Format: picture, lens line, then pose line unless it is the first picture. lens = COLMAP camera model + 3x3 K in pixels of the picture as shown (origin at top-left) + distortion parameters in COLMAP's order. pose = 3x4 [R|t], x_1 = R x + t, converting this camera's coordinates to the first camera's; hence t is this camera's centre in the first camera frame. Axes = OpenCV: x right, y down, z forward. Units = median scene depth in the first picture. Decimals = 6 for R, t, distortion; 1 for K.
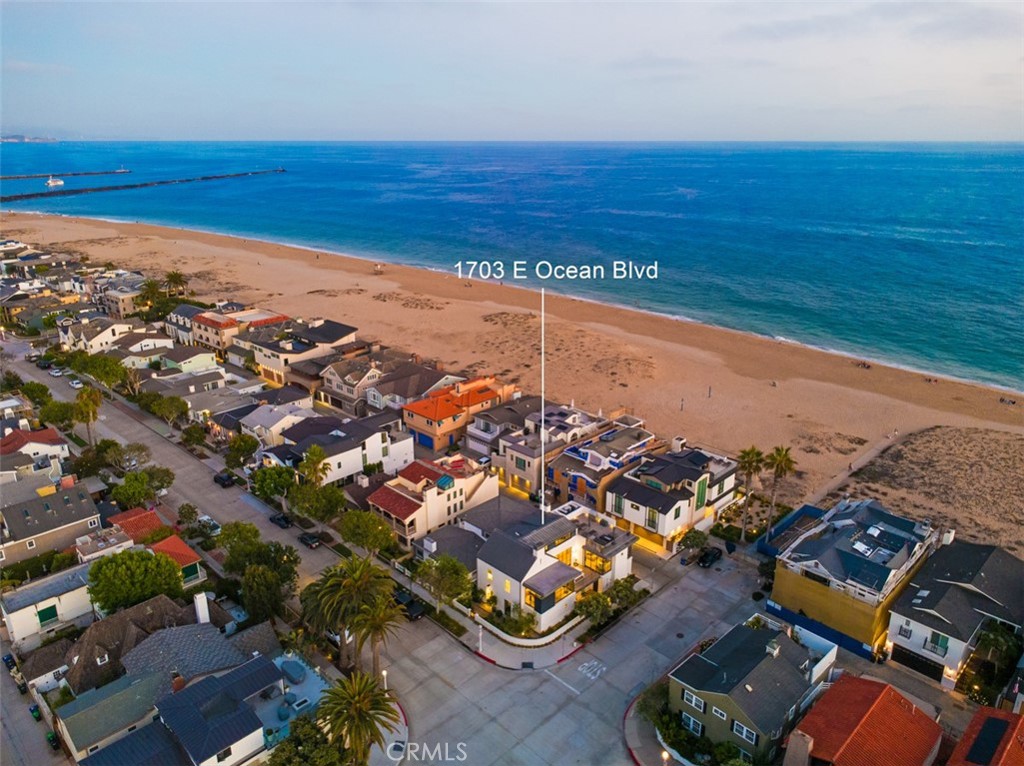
lens RADIAL K [[715.8, 0, 510.3], [0, 715.8, 384.1], [0, 0, 1]] dist [0.002130, 0.002439]
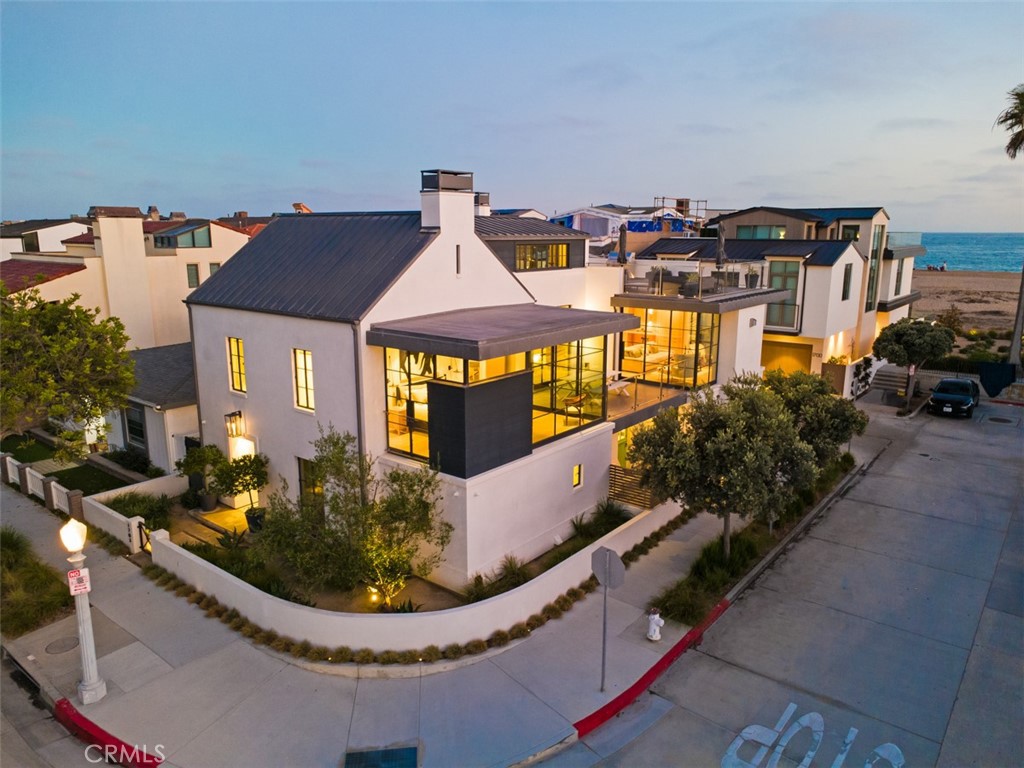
lens RADIAL K [[715.8, 0, 512.3], [0, 715.8, 383.9], [0, 0, 1]] dist [0.002130, 0.002439]
pose [[0.993612, -0.016775, 0.111593, 0.034451], [0.029777, 0.992816, -0.115889, 0.317809], [-0.108847, 0.118472, 0.986974, 0.806364]]
